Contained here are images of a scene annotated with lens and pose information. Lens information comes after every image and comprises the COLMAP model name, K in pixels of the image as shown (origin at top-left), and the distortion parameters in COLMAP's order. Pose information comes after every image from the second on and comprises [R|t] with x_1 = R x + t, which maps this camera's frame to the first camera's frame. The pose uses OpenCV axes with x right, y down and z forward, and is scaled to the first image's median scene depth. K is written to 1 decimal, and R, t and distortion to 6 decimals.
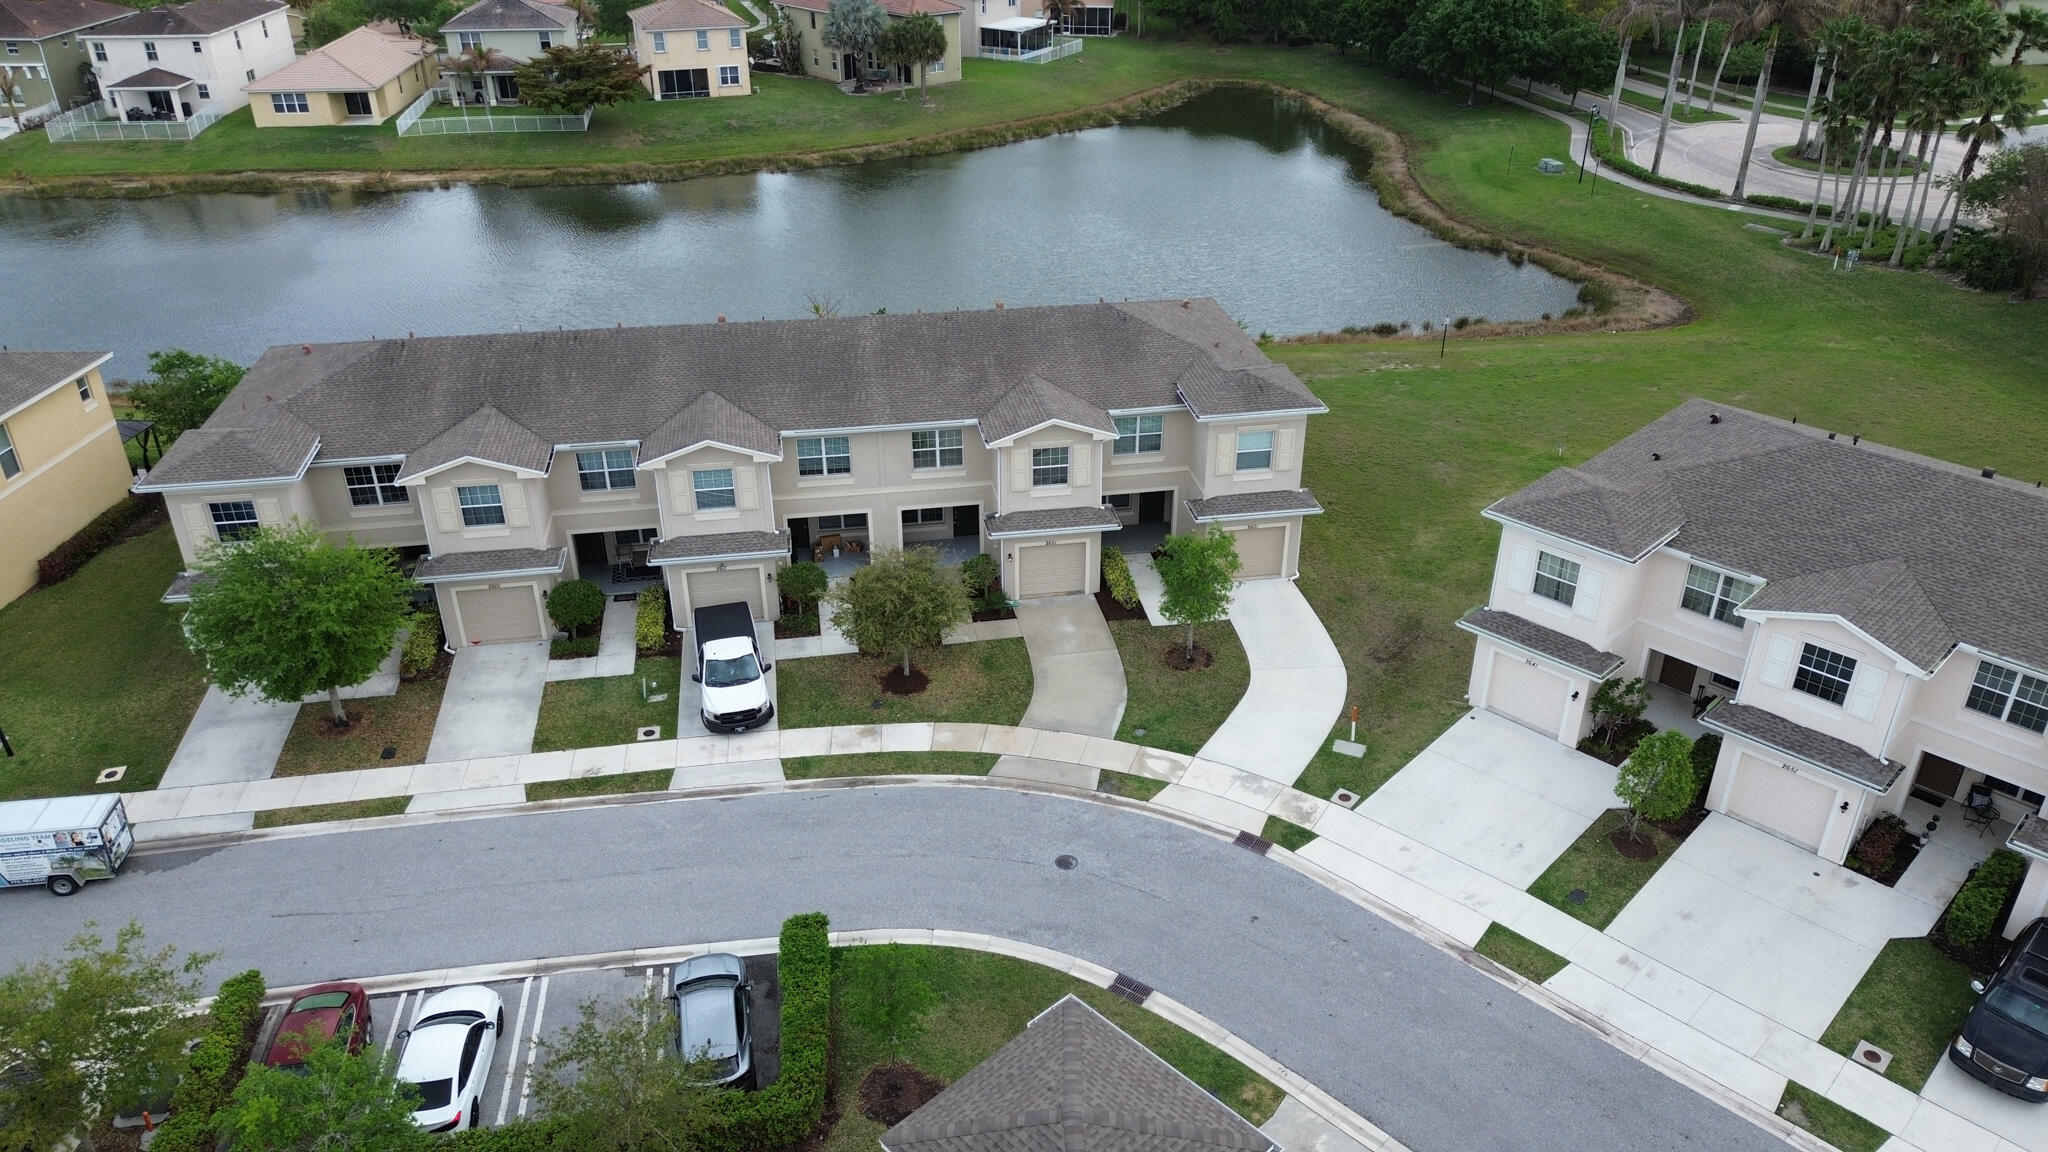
lens RADIAL K [[1471.3, 0, 1022.0], [0, 1471.3, 571.9], [0, 0, 1]] dist [0.023398, -0.010925]
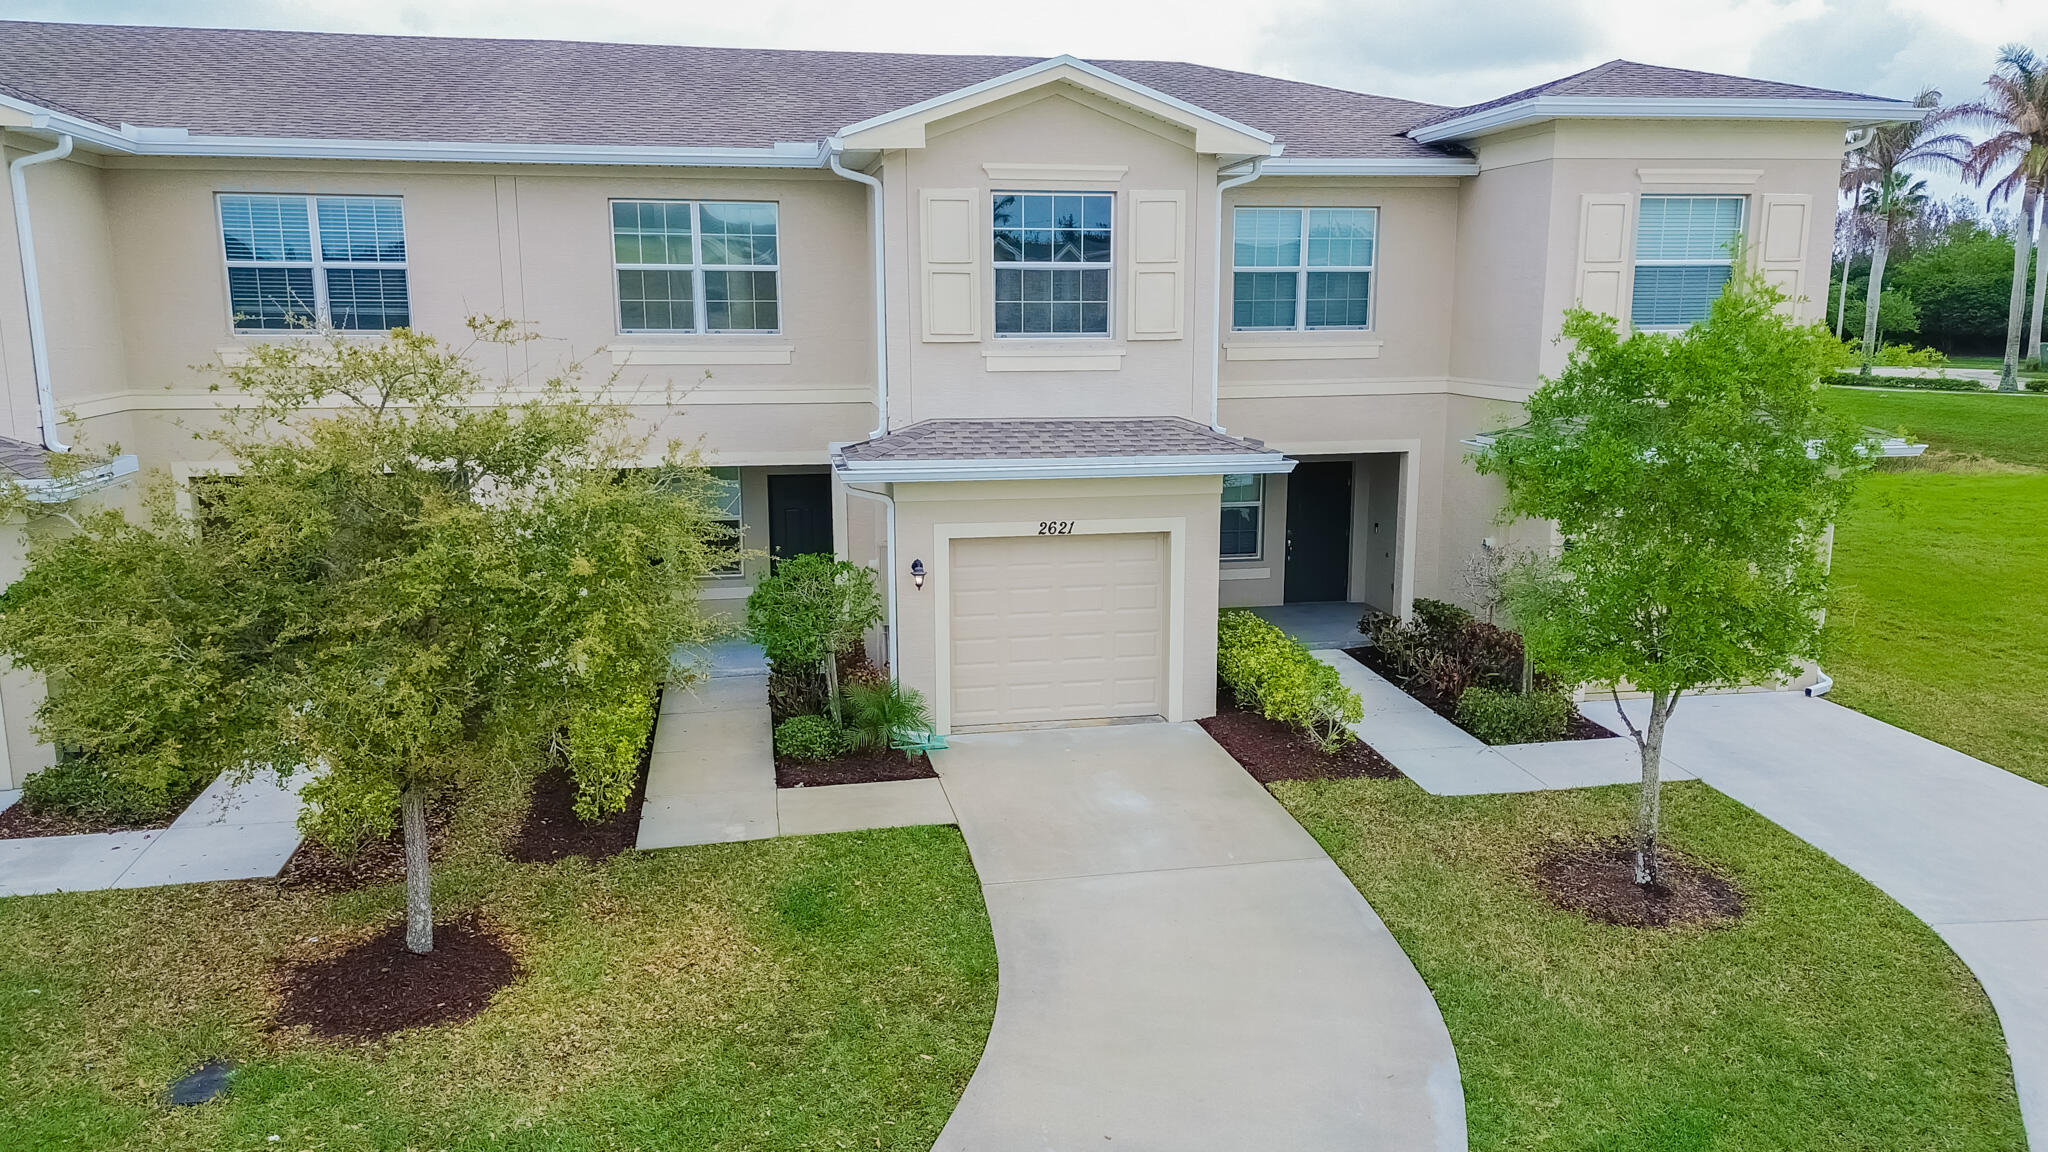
lens RADIAL K [[1471.3, 0, 1030.3], [0, 1471.3, 578.7], [0, 0, 1]] dist [0.023398, -0.010925]
pose [[0.999632, -0.001513, 0.027098, 0.006495], [0.009506, 0.954717, -0.297363, 0.079225], [-0.025421, 0.297511, 0.954380, 0.730039]]
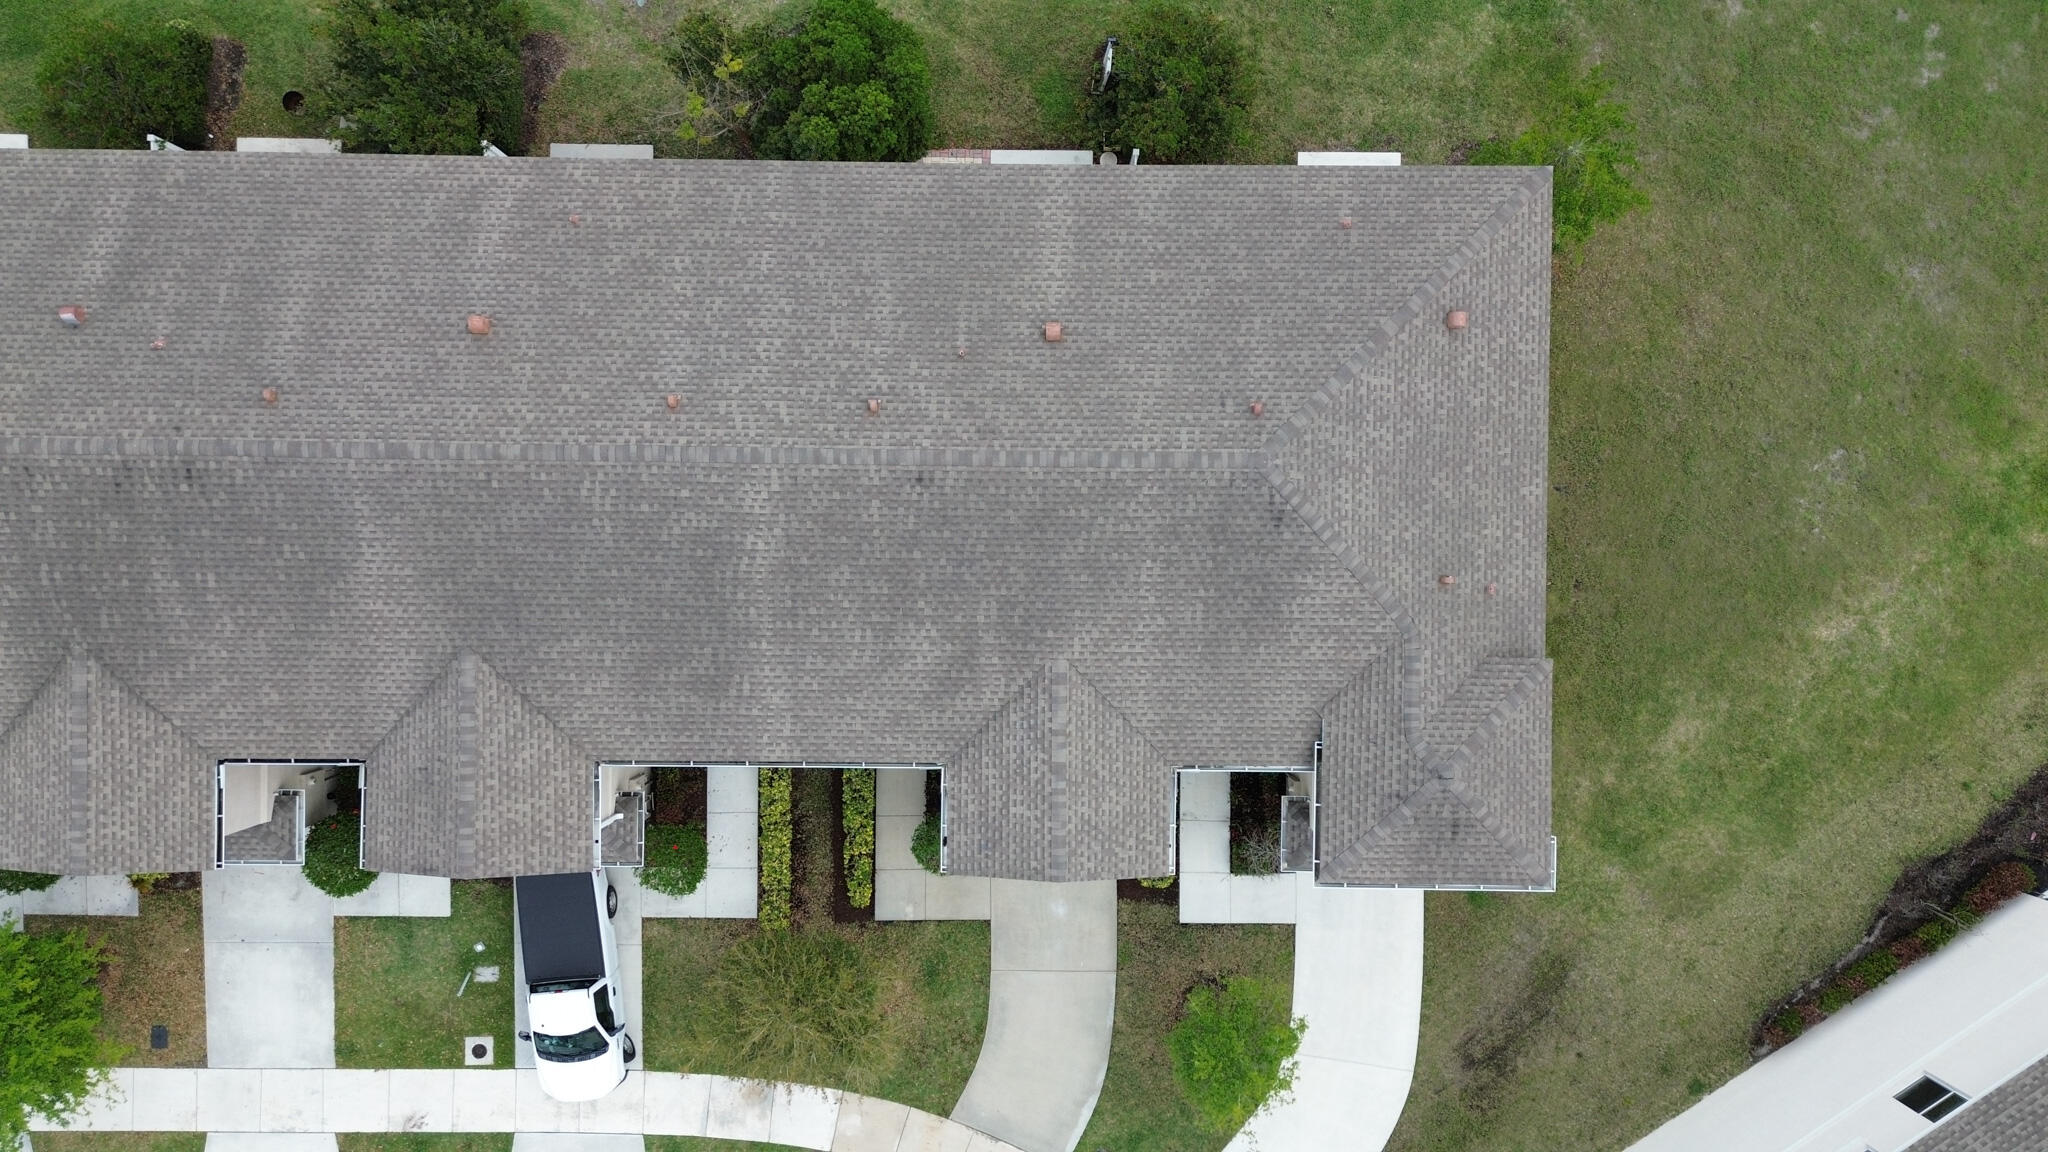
lens RADIAL K [[1471.3, 0, 1025.2], [0, 1471.3, 575.3], [0, 0, 1]] dist [0.023398, -0.010925]
pose [[0.984519, 0.175264, 0.001993, -0.013236], [-0.082685, 0.454386, 0.886959, -0.651362], [0.154547, -0.873393, 0.461843, 0.814574]]
